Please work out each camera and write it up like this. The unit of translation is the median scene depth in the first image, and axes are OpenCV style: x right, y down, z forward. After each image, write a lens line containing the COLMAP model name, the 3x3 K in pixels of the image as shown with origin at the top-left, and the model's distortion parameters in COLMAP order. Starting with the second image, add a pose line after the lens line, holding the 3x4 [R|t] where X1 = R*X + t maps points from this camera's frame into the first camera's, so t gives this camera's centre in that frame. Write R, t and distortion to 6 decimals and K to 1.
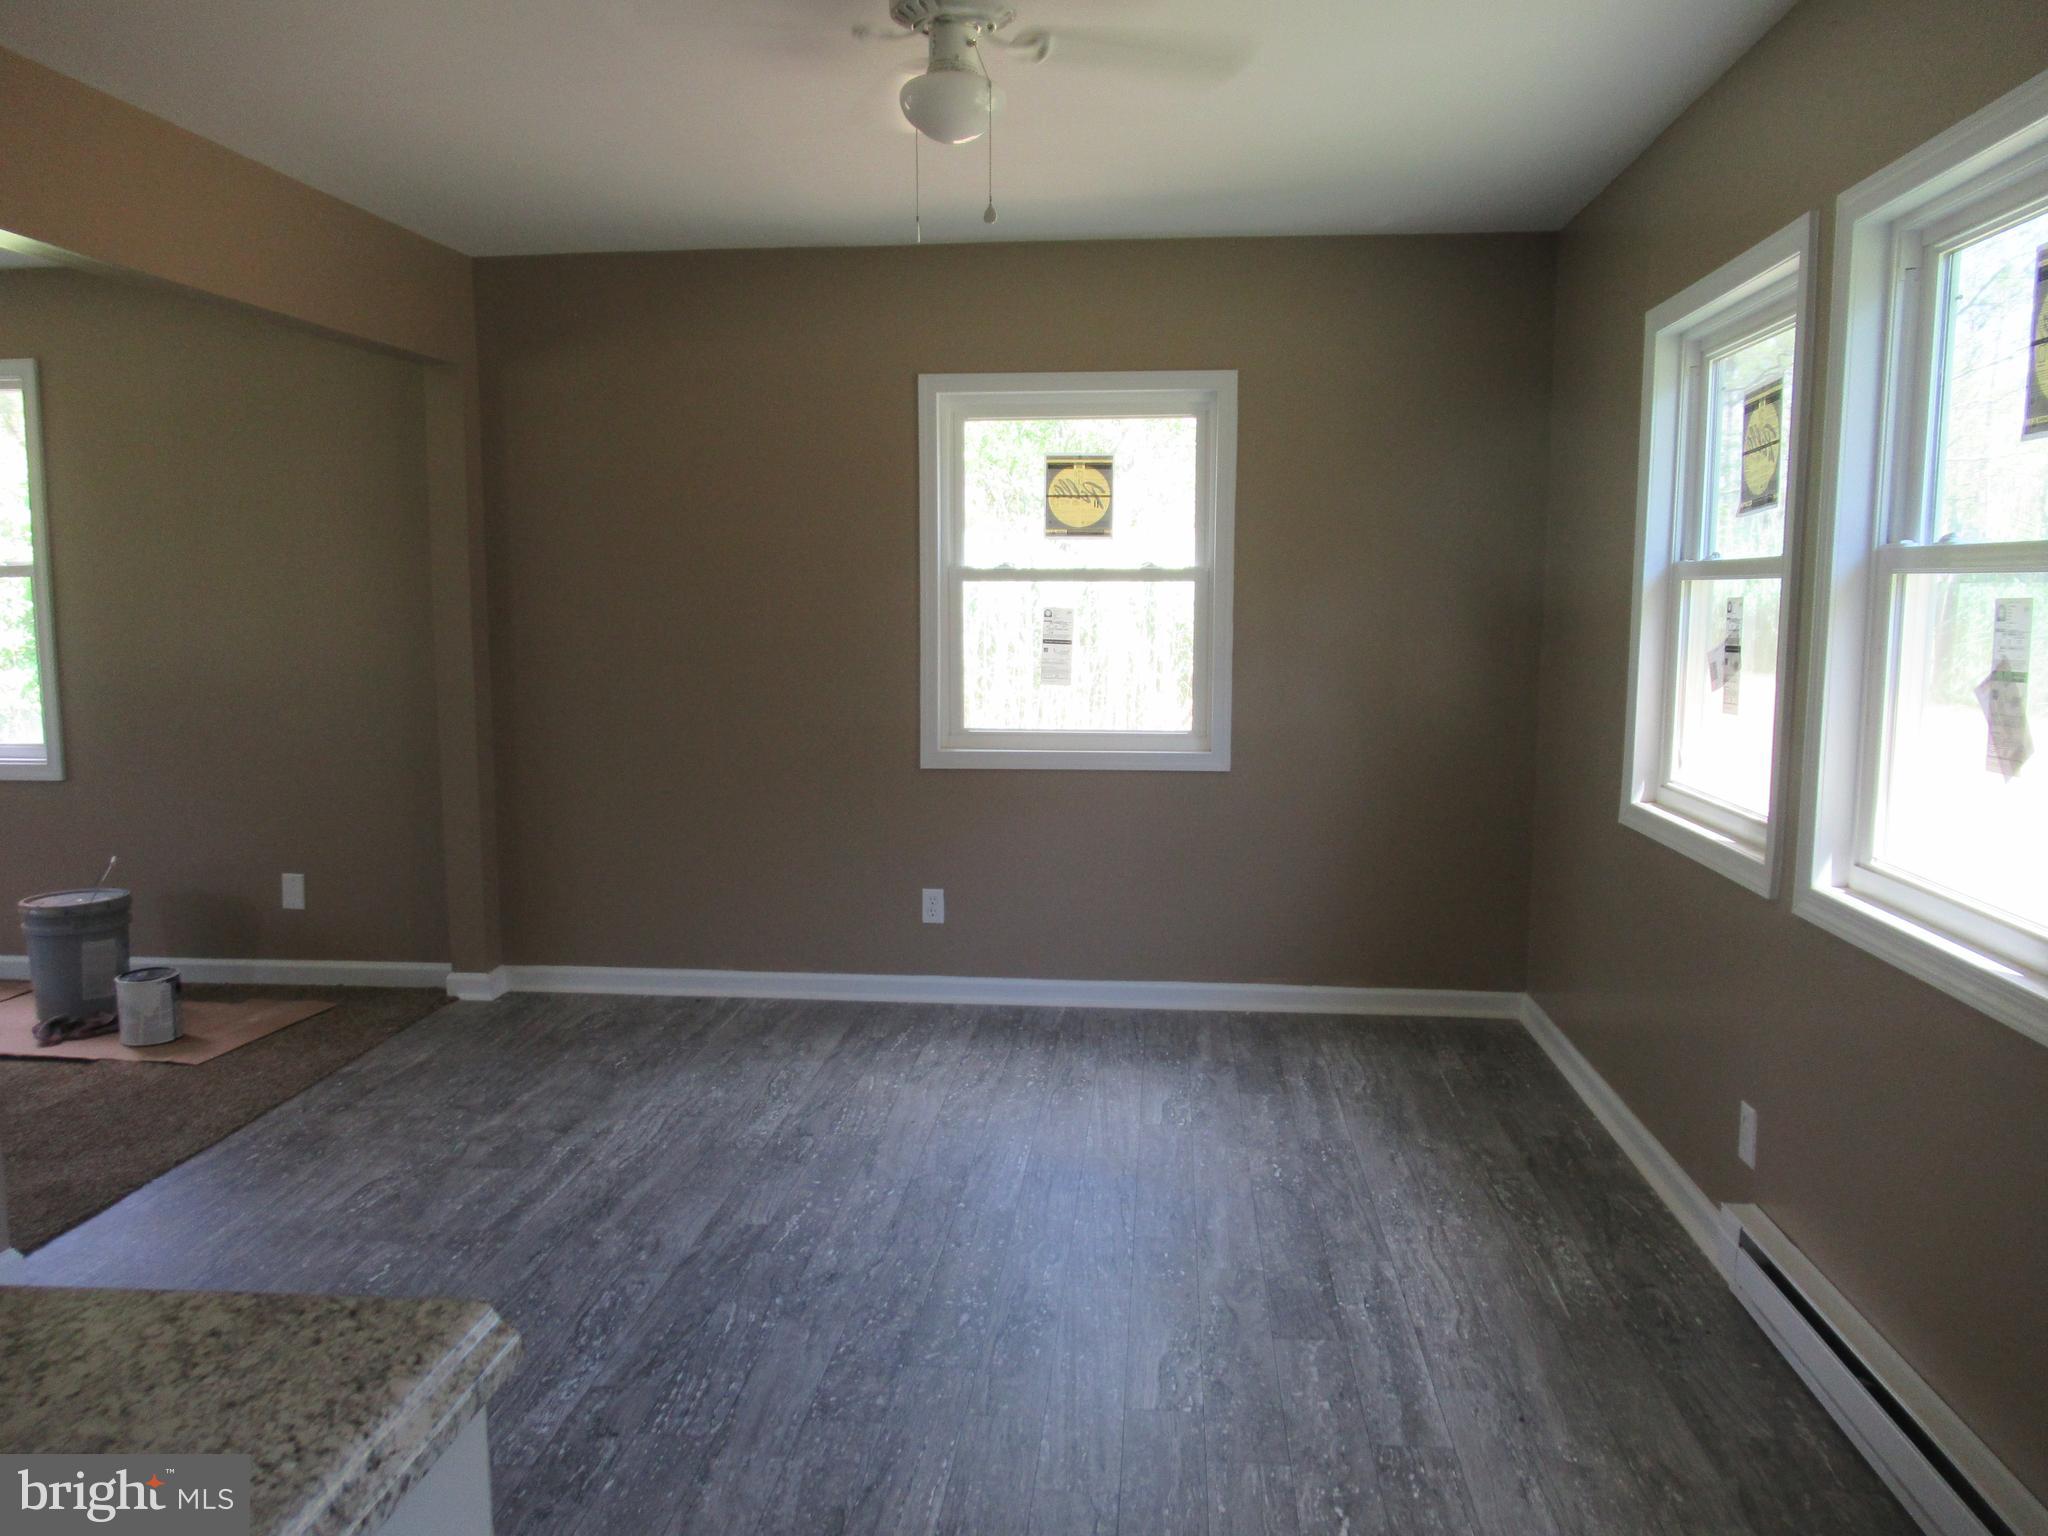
lens RADIAL K [[1518.2, 0, 1020.0], [0, 1518.2, 761.4], [0, 0, 1]] dist [-0.006170, 0.003780]
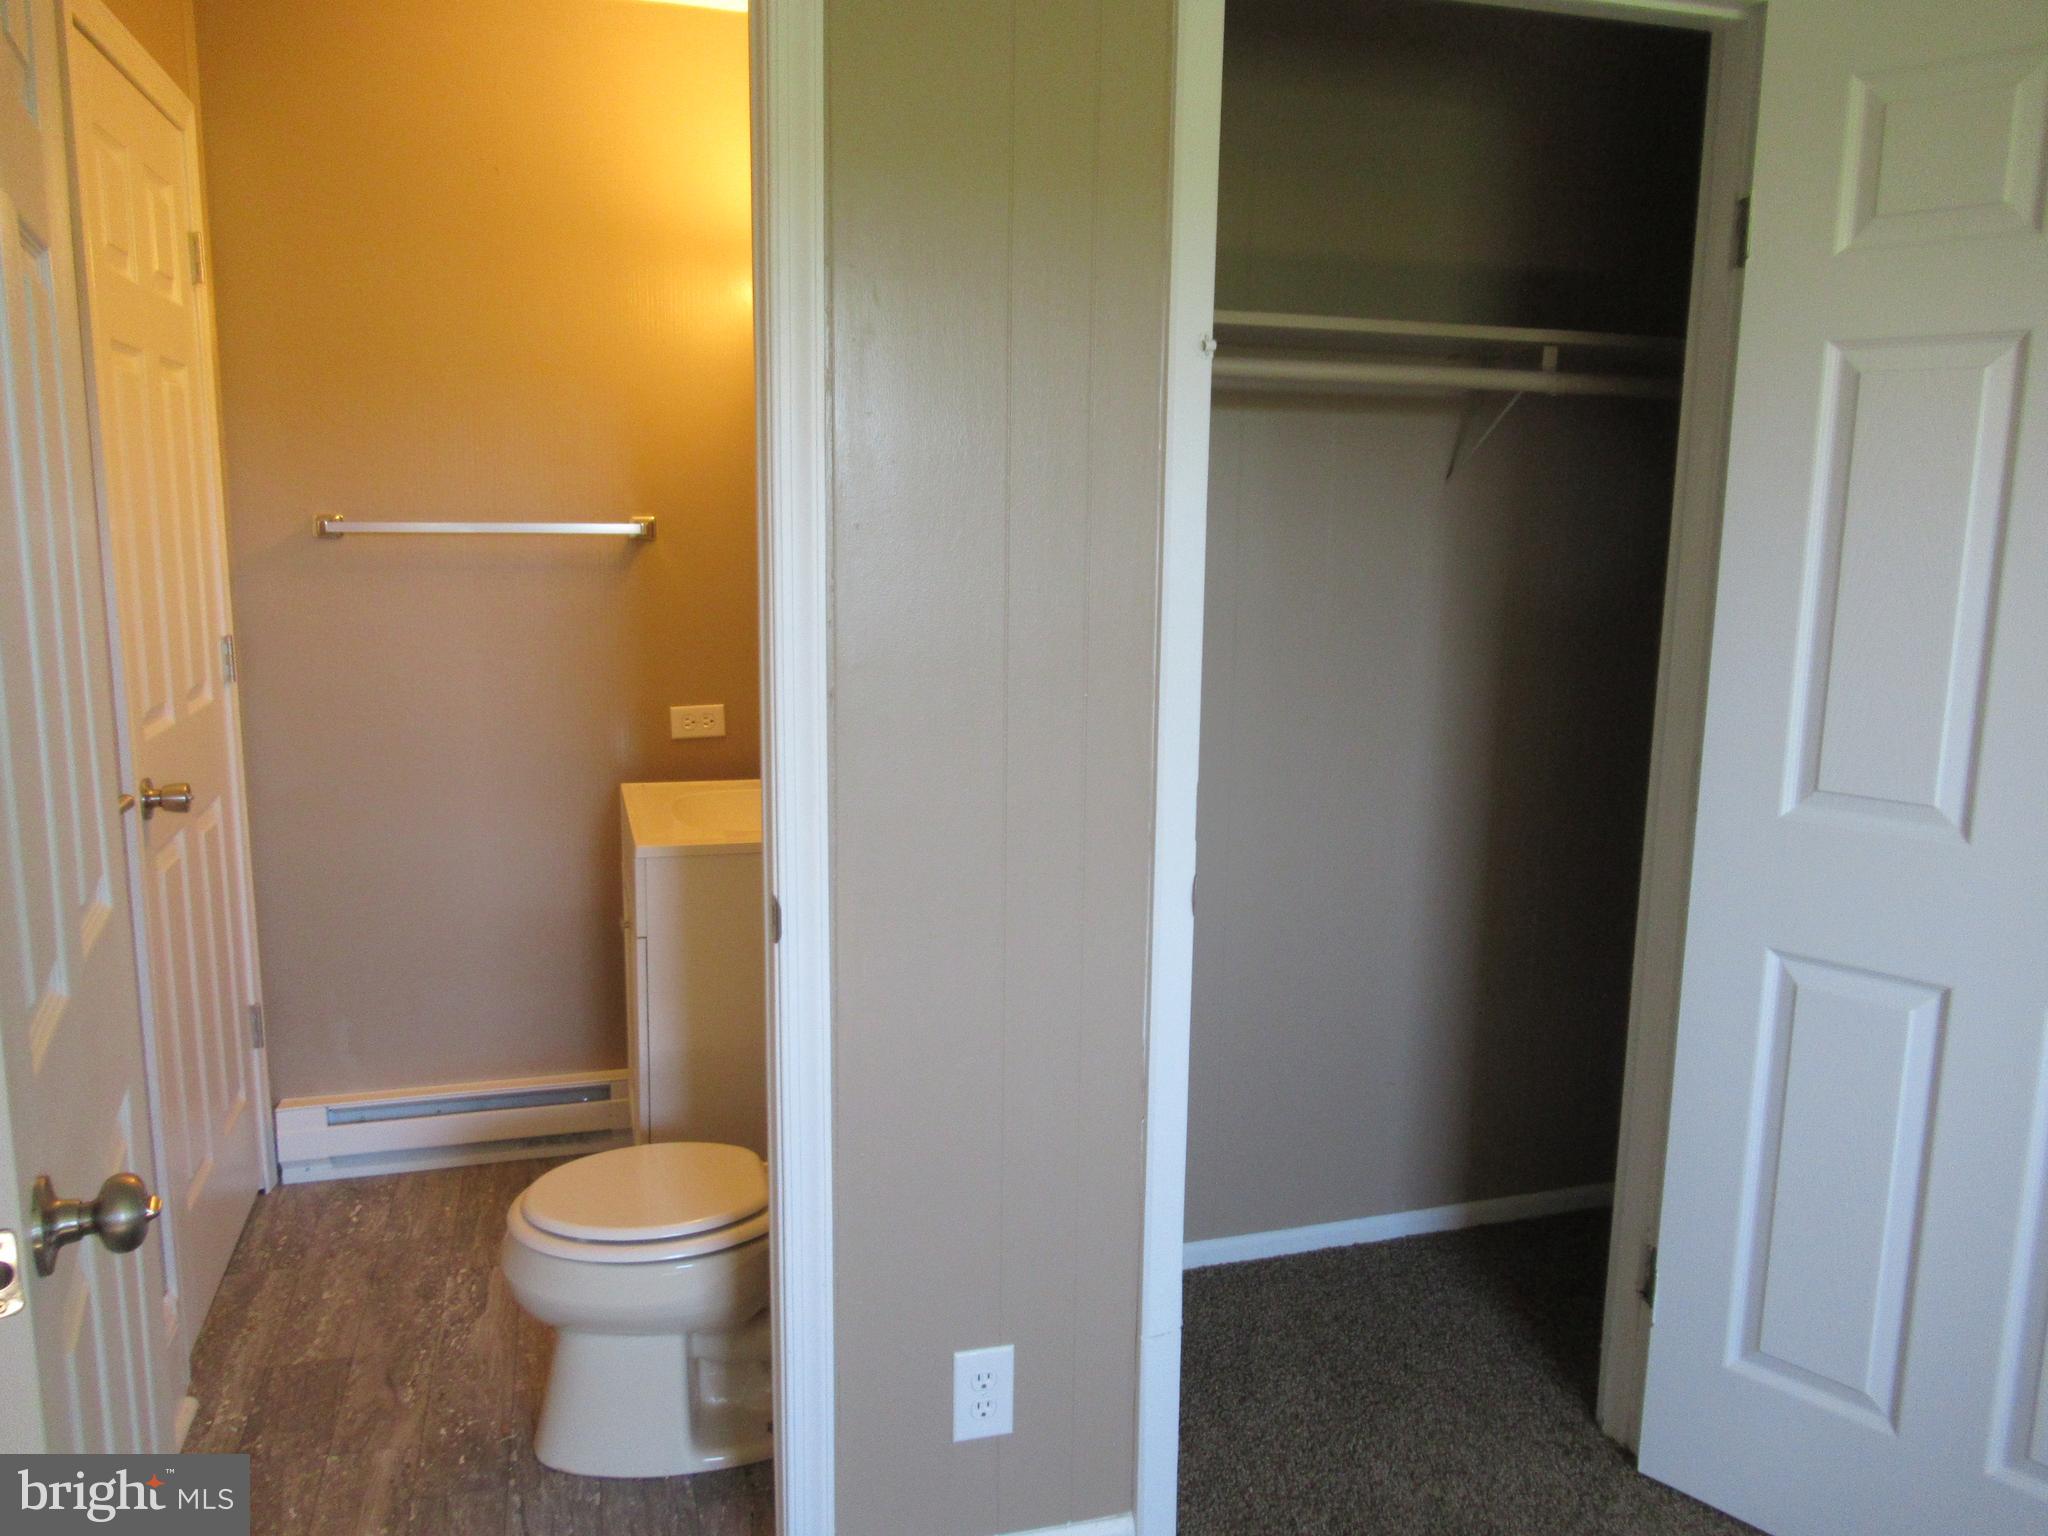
lens RADIAL K [[1518.2, 0, 1020.0], [0, 1518.2, 761.4], [0, 0, 1]] dist [-0.006170, 0.003780]
pose [[-0.928423, 0.053258, -0.367688, 0.079646], [-0.053492, 0.960198, 0.274149, -0.173306], [0.367654, 0.274195, -0.888621, 1.352591]]
